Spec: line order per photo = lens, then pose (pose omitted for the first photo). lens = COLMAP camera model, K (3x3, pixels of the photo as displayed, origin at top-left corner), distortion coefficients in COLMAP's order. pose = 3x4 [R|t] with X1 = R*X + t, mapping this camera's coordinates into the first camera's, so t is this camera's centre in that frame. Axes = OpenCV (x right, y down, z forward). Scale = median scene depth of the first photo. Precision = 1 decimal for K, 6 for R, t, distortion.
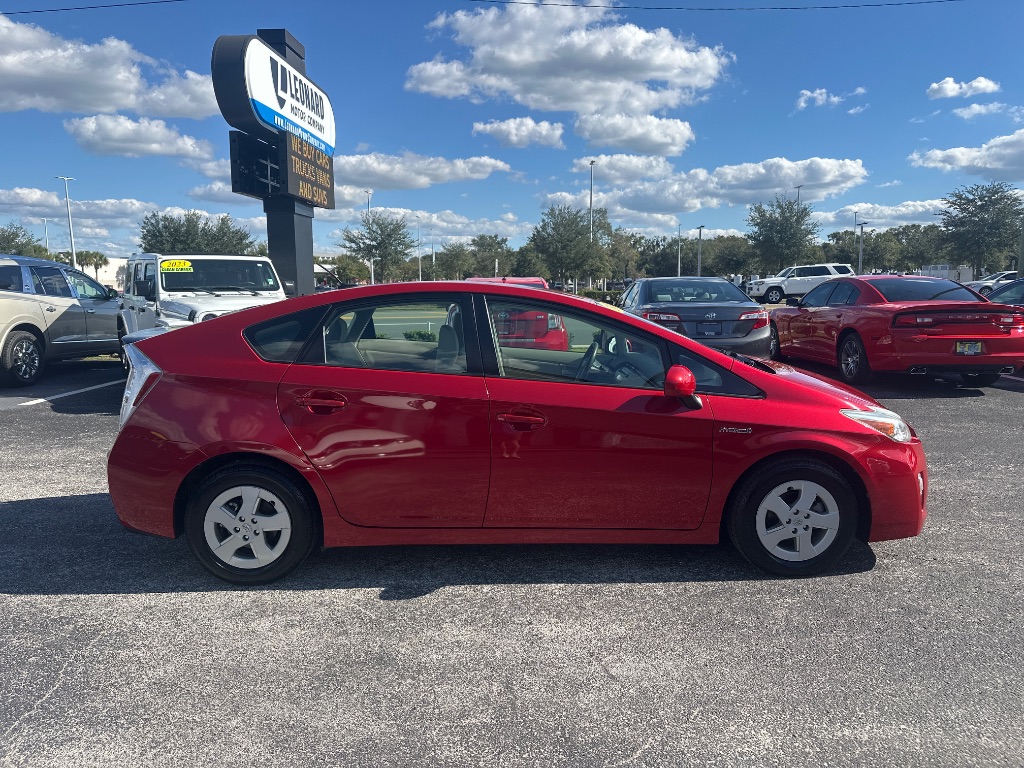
lens RADIAL K [[730.0, 0, 509.3], [0, 730.0, 377.2], [0, 0, 1]] dist [0.025101, -0.034636]
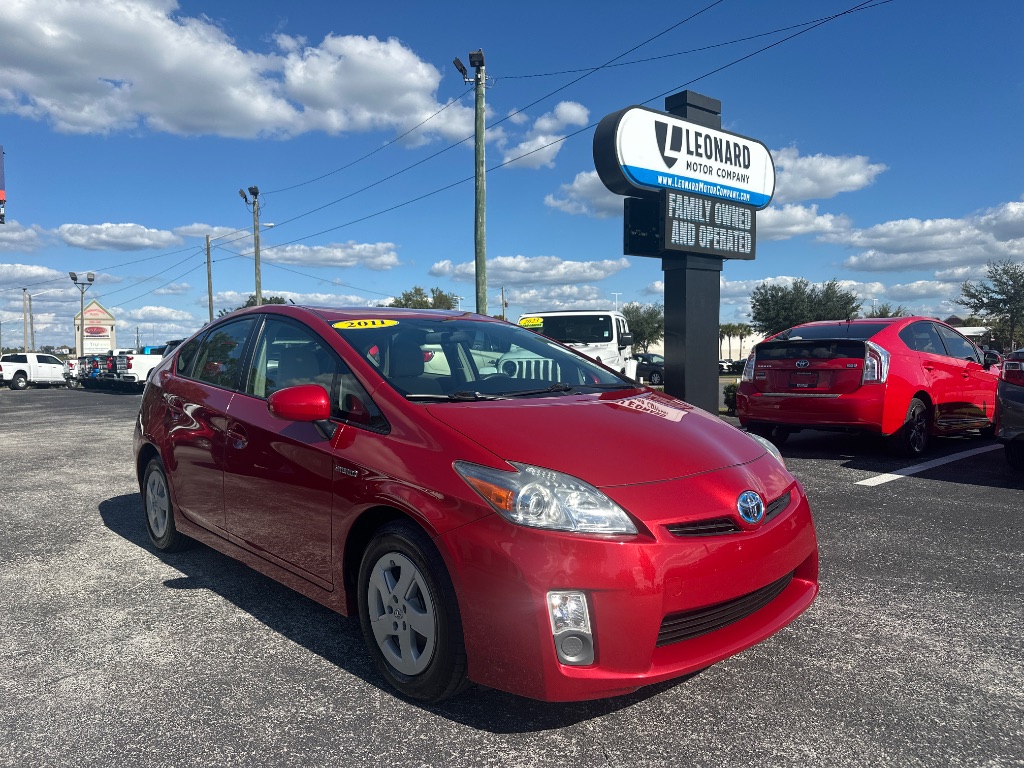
lens RADIAL K [[729.6, 0, 512.0], [0, 729.6, 384.0], [0, 0, 1]] dist [0.038029, -0.002777]
pose [[0.642523, 0.022831, -0.765926, 0.327199], [-0.088715, 0.995051, -0.044760, -0.000759], [0.761113, 0.096709, 0.641369, 0.197698]]
